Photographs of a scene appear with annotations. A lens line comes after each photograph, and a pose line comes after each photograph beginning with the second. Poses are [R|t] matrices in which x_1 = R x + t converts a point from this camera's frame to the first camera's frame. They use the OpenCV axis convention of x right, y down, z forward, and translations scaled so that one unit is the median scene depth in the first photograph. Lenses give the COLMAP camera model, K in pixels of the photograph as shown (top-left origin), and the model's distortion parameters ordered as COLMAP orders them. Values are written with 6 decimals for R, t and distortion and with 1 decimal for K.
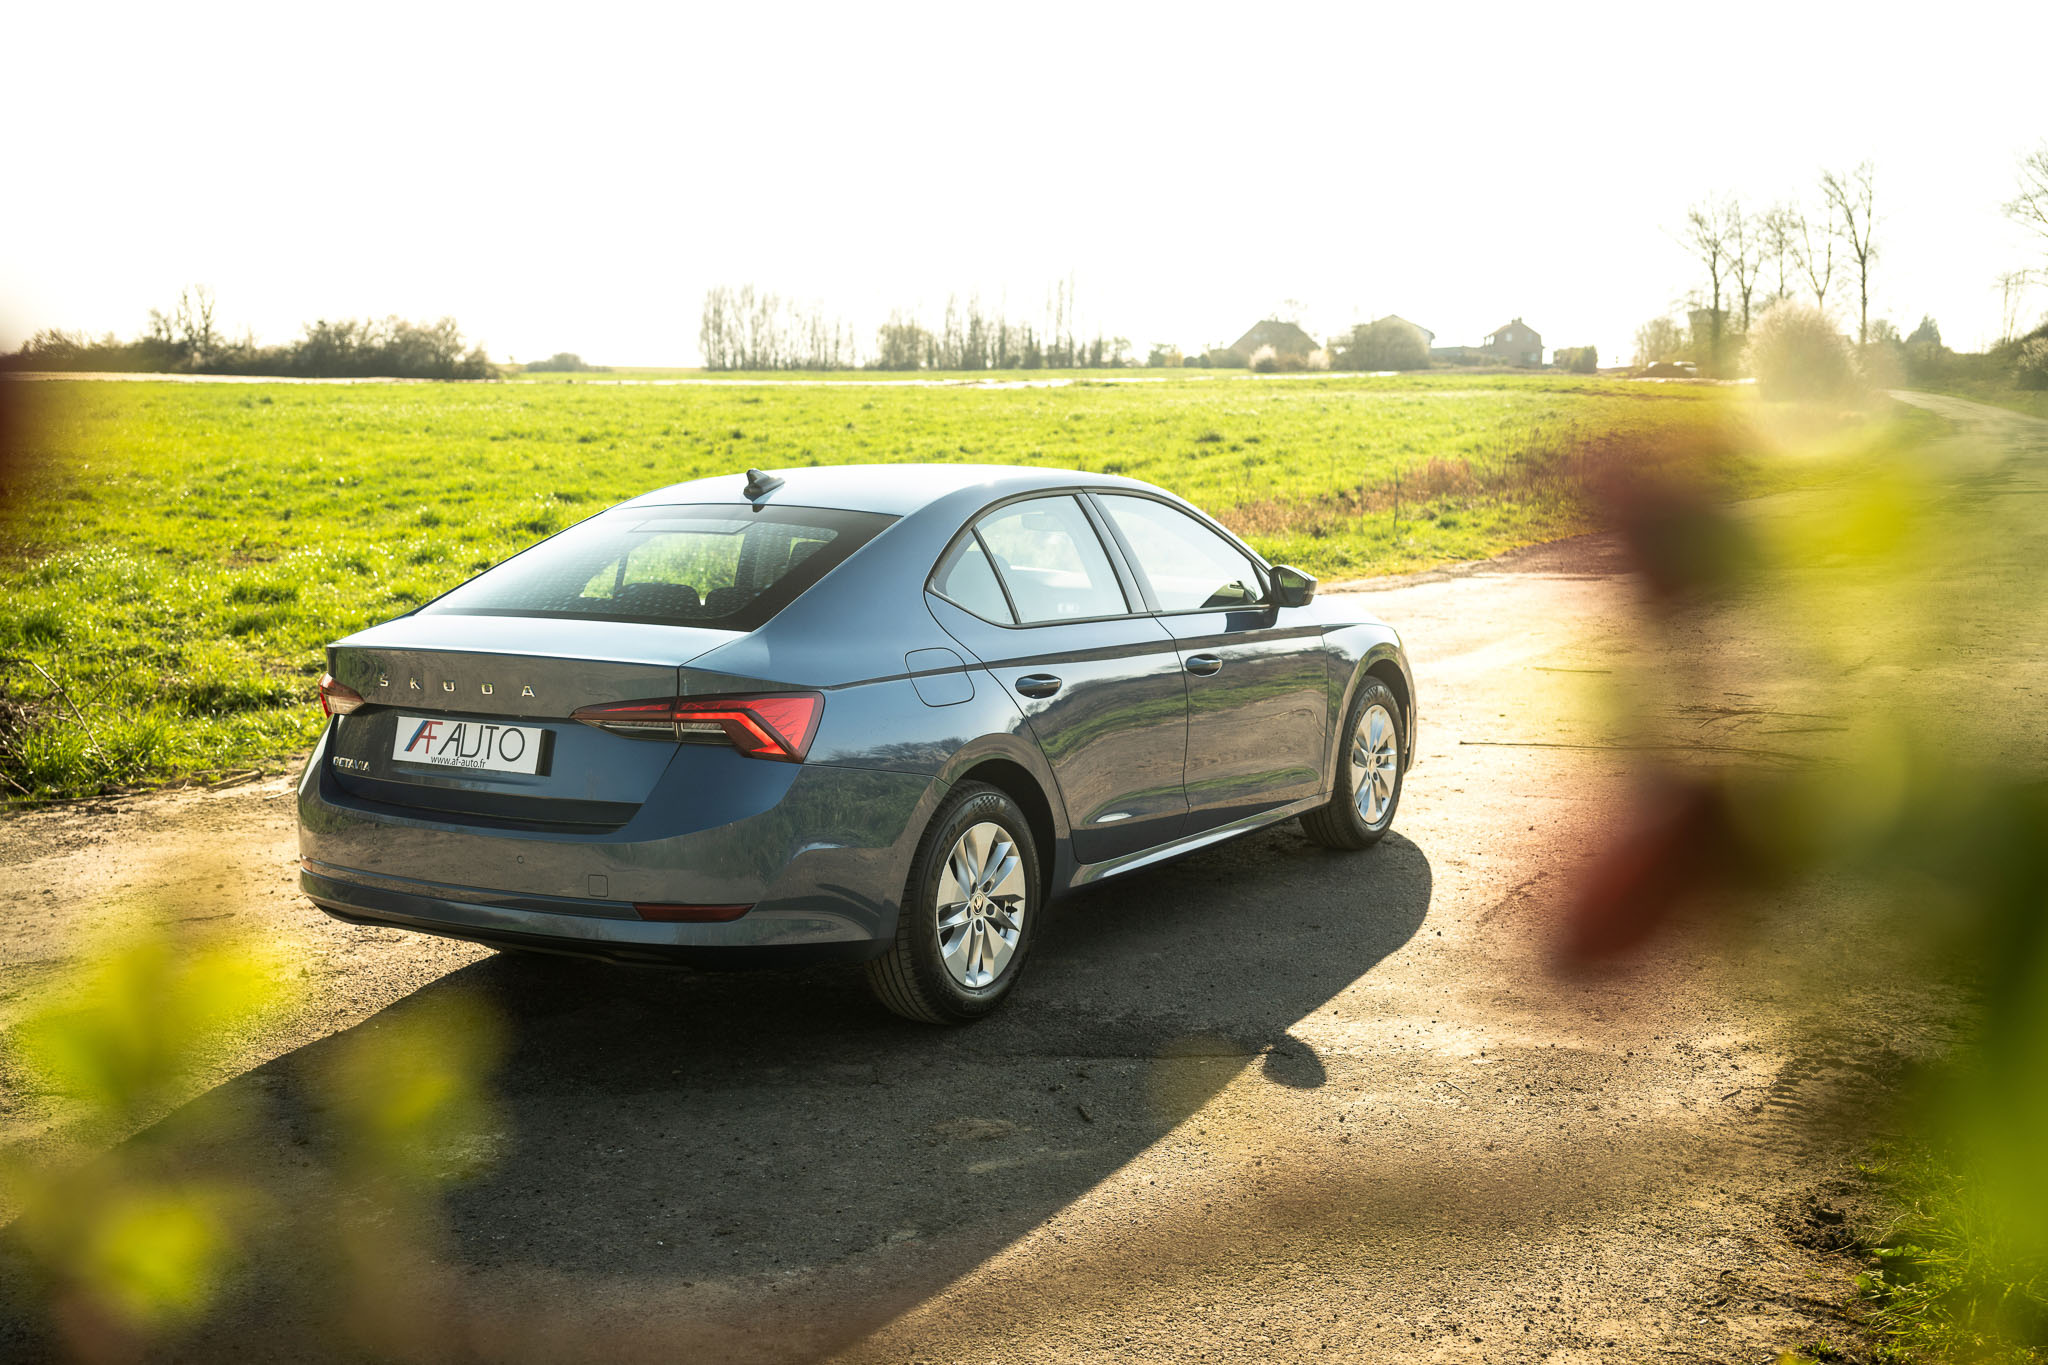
lens RADIAL K [[2129.5, 0, 1013.9], [0, 2129.5, 684.9], [0, 0, 1]] dist [0.001177, 0.000000]
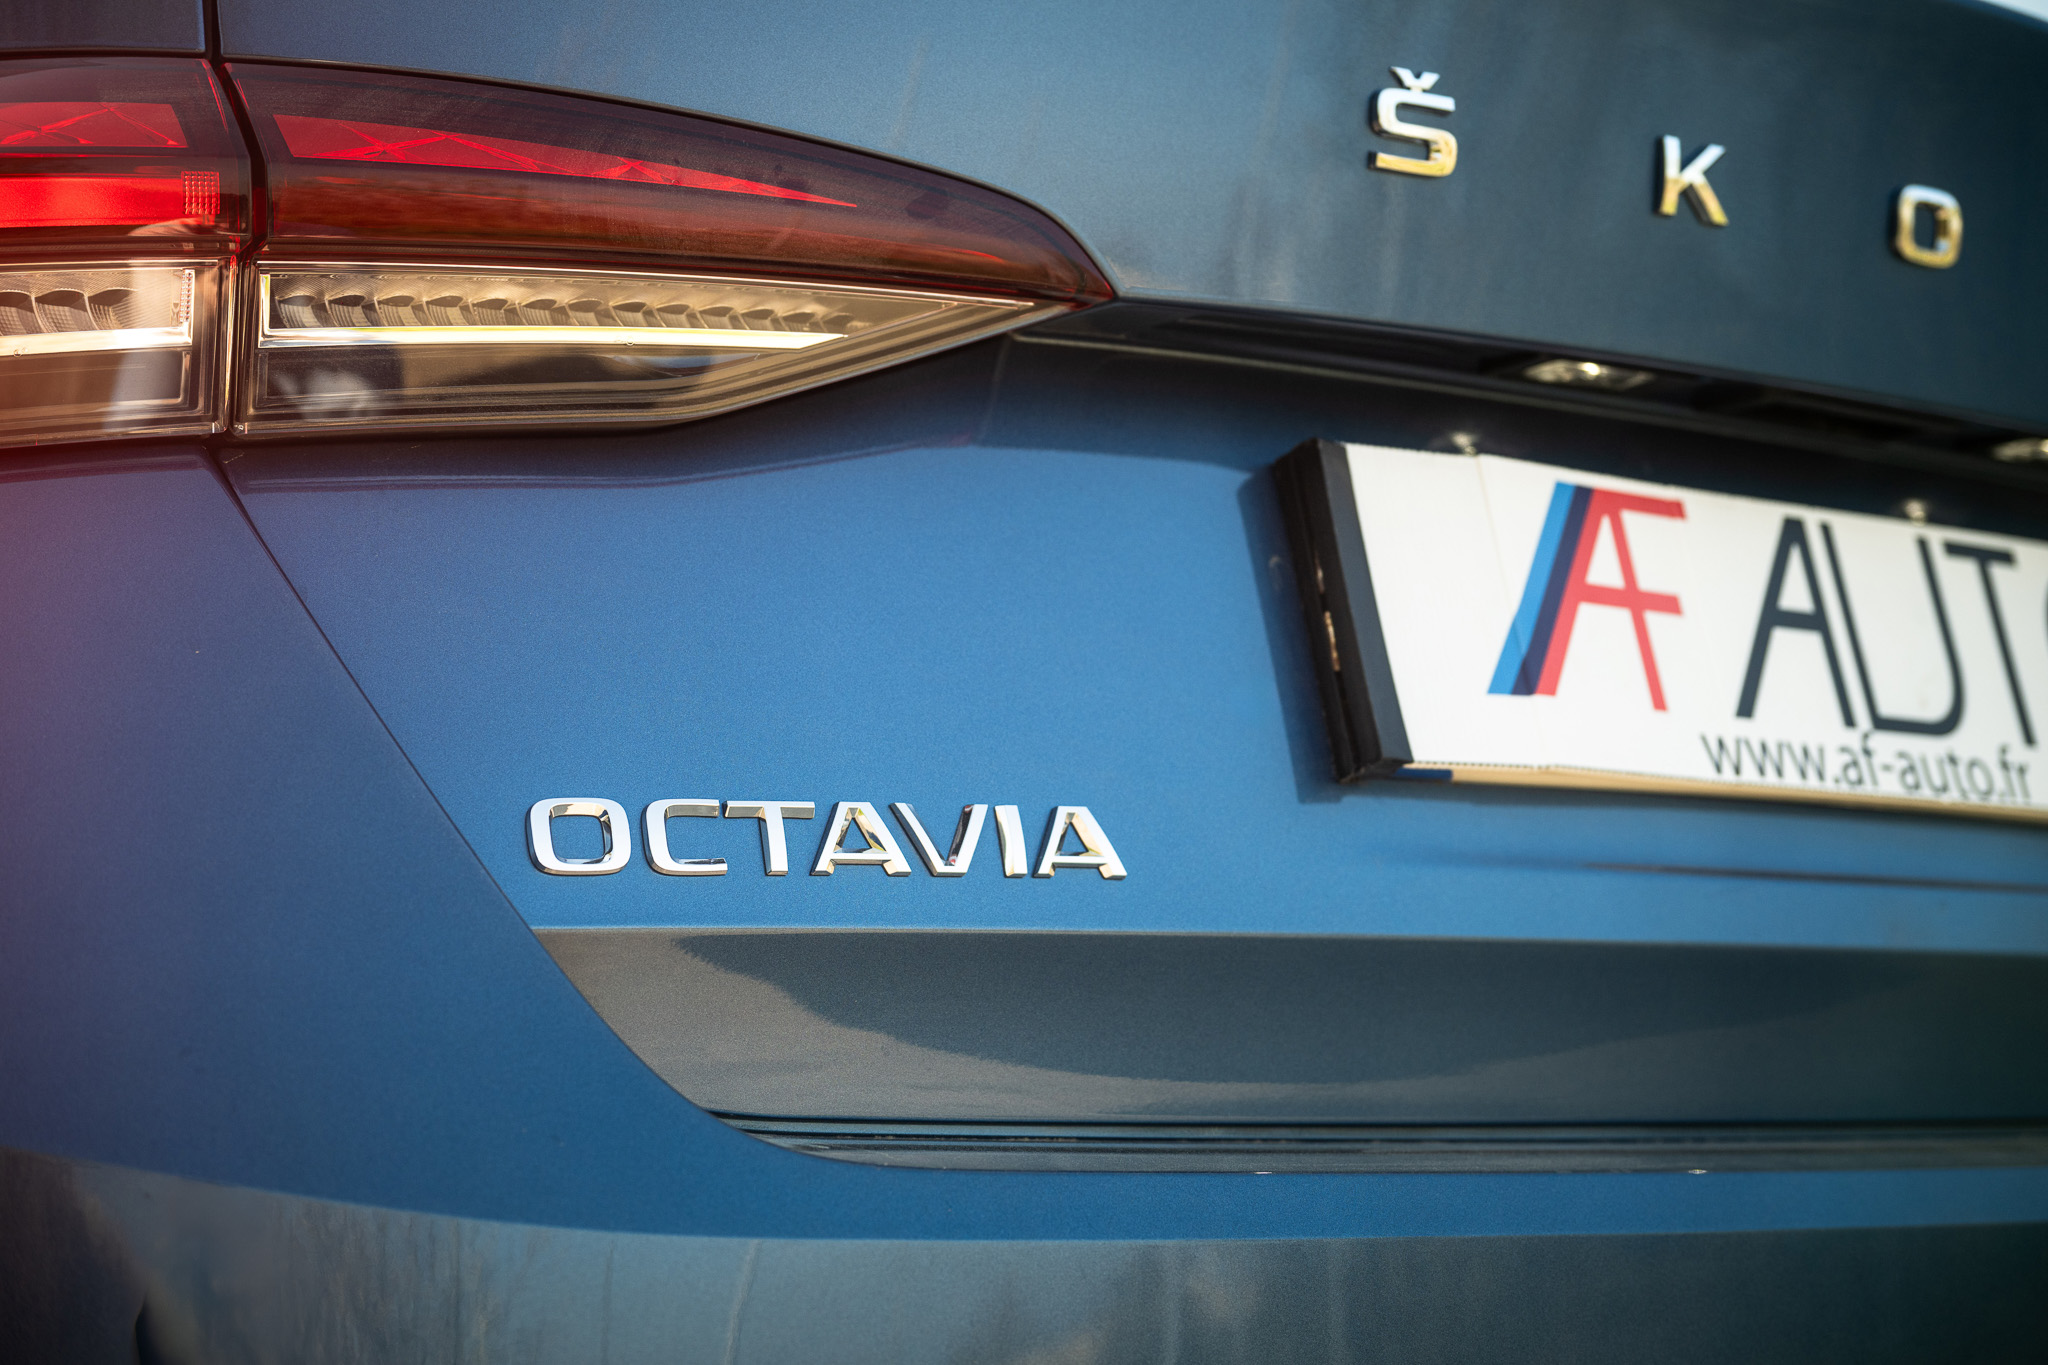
lens RADIAL K [[3904.8, 0, 1014.5], [0, 3904.8, 658.5], [0, 0, 1]] dist [0.018920, 0.000000]
pose [[0.309481, 0.125142, 0.942635, -0.523523], [0.115826, 0.978960, -0.167992, 0.065916], [-0.943825, 0.161172, 0.288475, 0.963612]]
